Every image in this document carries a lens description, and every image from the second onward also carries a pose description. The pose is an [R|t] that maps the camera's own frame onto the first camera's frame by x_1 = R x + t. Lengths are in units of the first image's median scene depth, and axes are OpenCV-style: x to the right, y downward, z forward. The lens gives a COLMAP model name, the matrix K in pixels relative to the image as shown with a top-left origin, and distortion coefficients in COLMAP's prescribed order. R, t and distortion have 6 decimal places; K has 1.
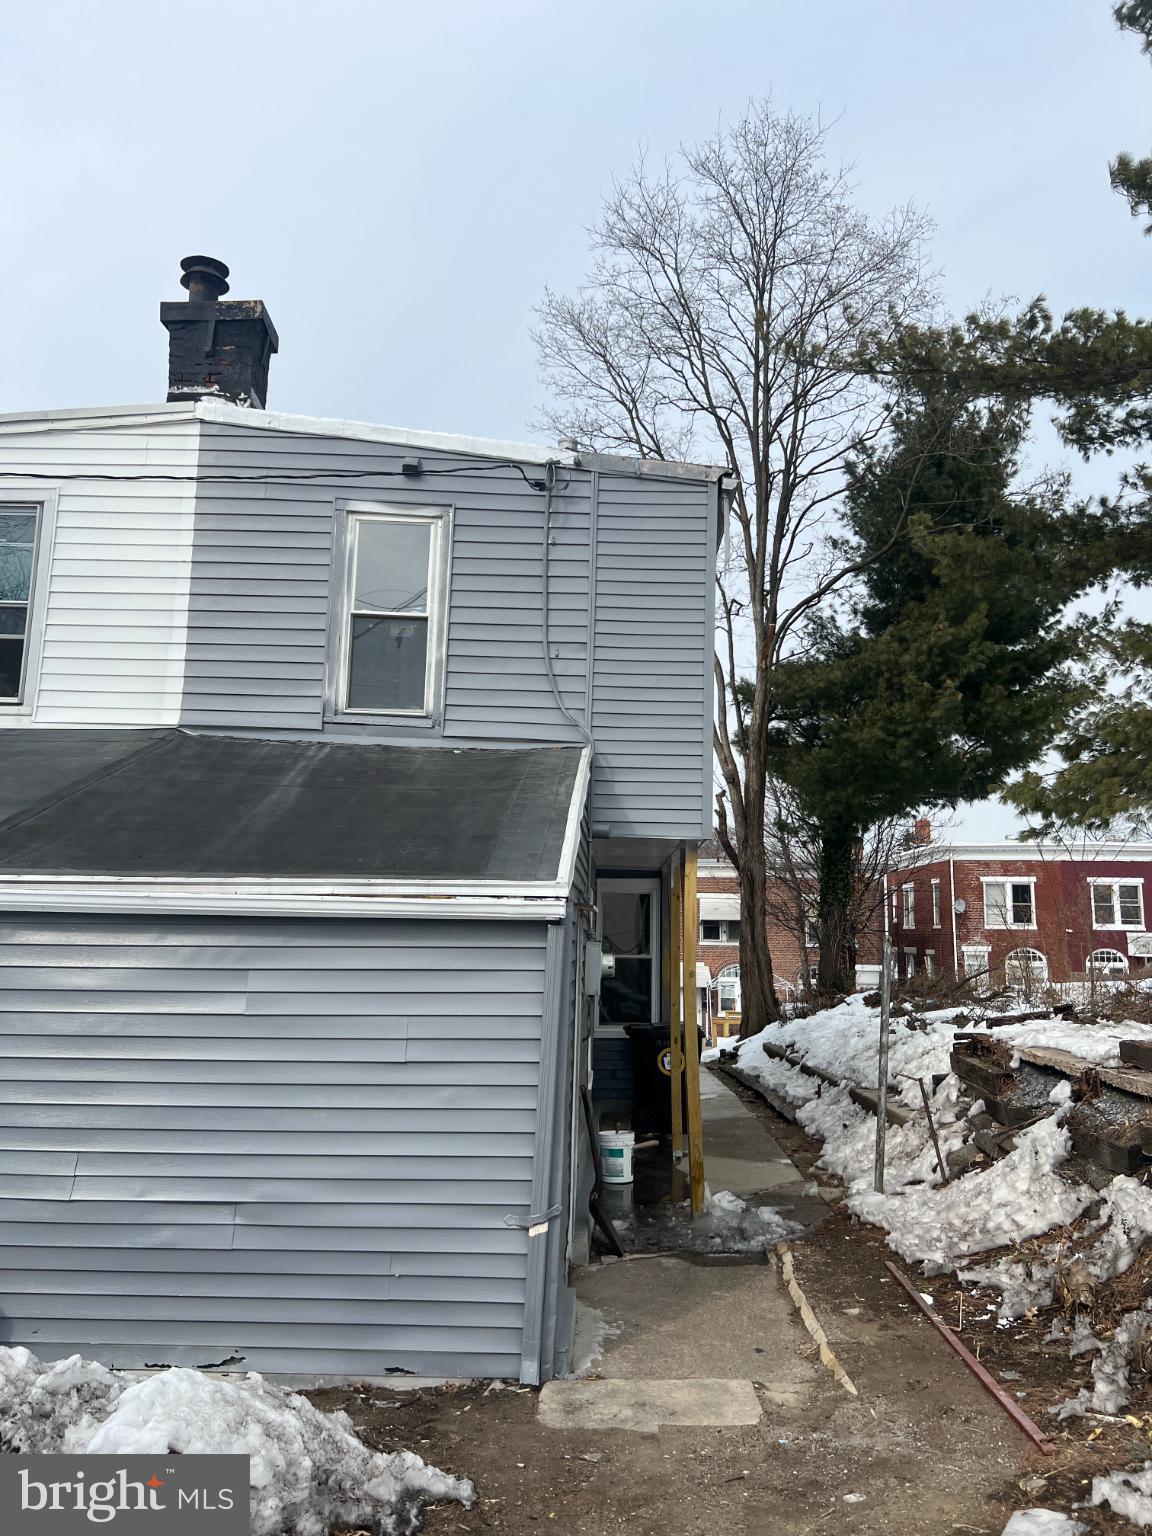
lens RADIAL K [[1165.2, 0, 574.4], [0, 1165.2, 778.1], [0, 0, 1]] dist [0.059765, -0.072922]
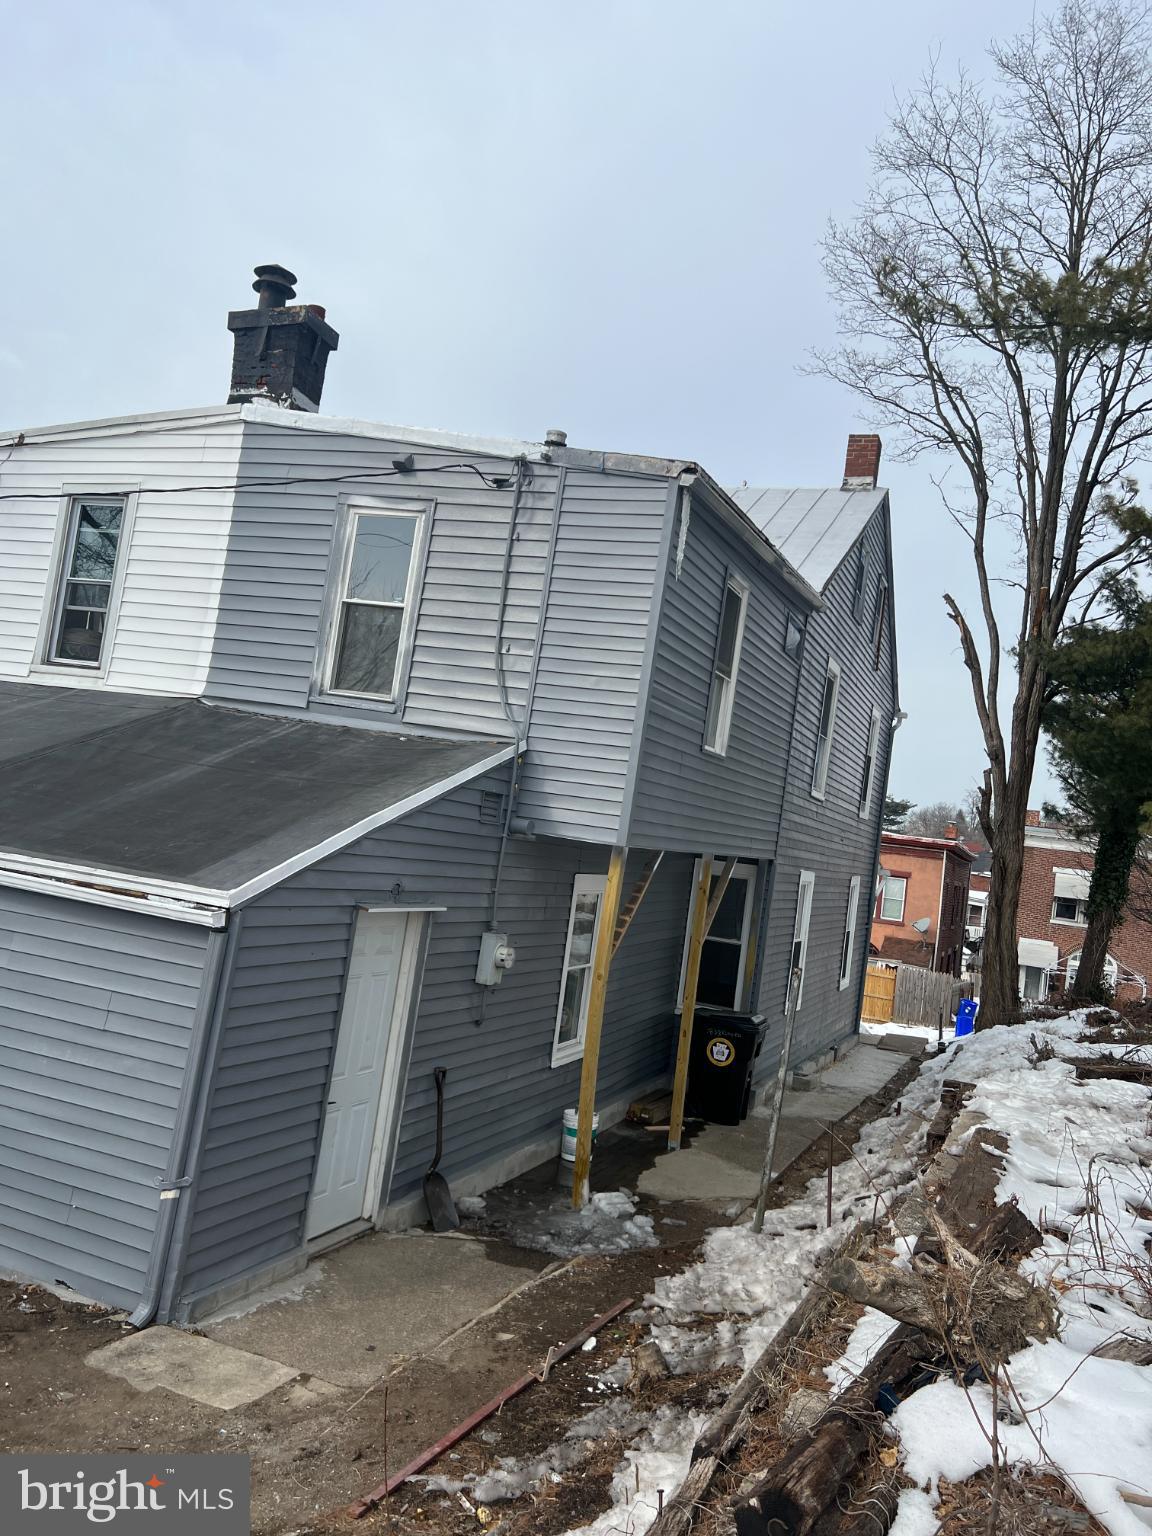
lens RADIAL K [[1161.1, 0, 574.3], [0, 1161.1, 787.0], [0, 0, 1]] dist [0.057959, -0.068653]
pose [[0.927425, 0.093873, -0.362037, 0.413073], [-0.067493, 0.994104, 0.084865, -0.075956], [0.367869, -0.054271, 0.928292, 0.067537]]
